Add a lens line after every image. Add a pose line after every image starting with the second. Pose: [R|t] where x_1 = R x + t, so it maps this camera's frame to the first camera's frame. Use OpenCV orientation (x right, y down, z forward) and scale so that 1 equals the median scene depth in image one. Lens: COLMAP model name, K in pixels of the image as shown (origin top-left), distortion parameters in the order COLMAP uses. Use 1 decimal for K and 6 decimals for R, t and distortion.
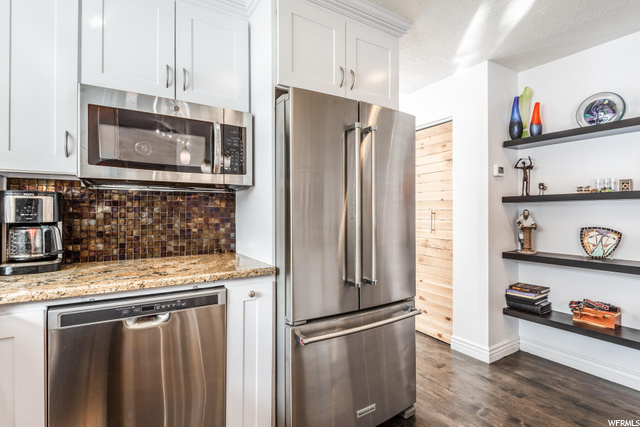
lens RADIAL K [[304.9, 0, 319.7], [0, 304.9, 211.5], [0, 0, 1]] dist [0.002134, -0.002008]
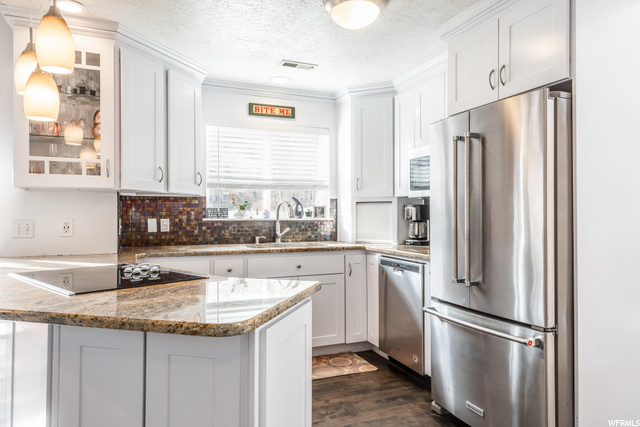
lens RADIAL K [[429.7, 0, 318.9], [0, 429.7, 215.0], [0, 0, 1]] dist [0.024095, -0.002833]
pose [[-0.171500, 0.000319, -0.985184, 1.703968], [0.009753, 0.999951, -0.001374, -0.000576], [0.985136, -0.009844, -0.171495, 0.752890]]
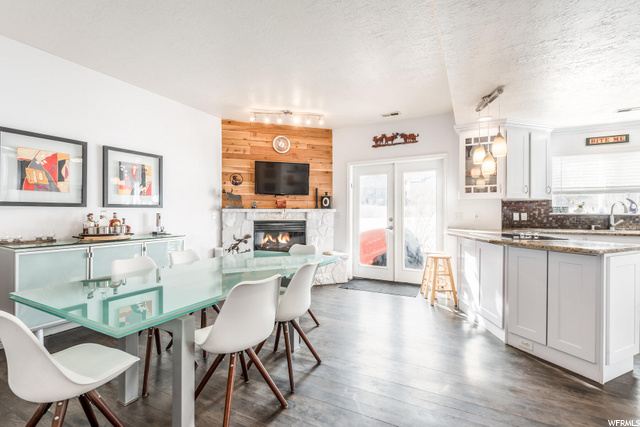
lens RADIAL K [[287.7, 0, 320.5], [0, 287.7, 212.5], [0, 0, 1]] dist [-0.001928, -0.002895]
pose [[-0.867884, 0.000952, -0.496765, 2.675282], [0.003743, 0.999982, -0.004623, 0.008843], [0.496752, -0.005872, -0.867873, 0.976548]]
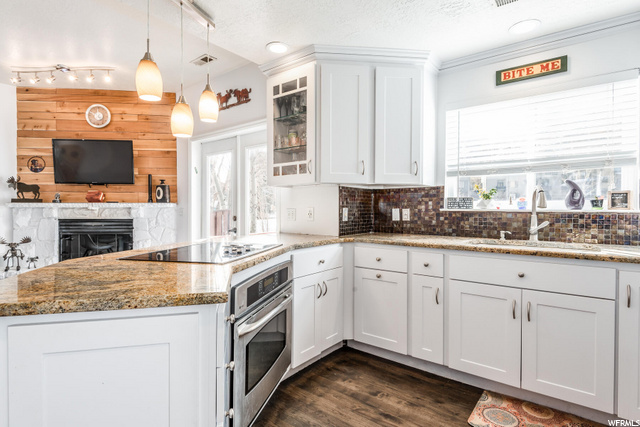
lens RADIAL K [[335.8, 0, 322.0], [0, 335.8, 213.1], [0, 0, 1]] dist [0.005142, -0.007138]
pose [[-0.943908, 0.004818, -0.330172, 0.623129], [0.002505, 0.999969, 0.007430, 0.018366], [0.330198, 0.006186, -0.943891, 1.218306]]
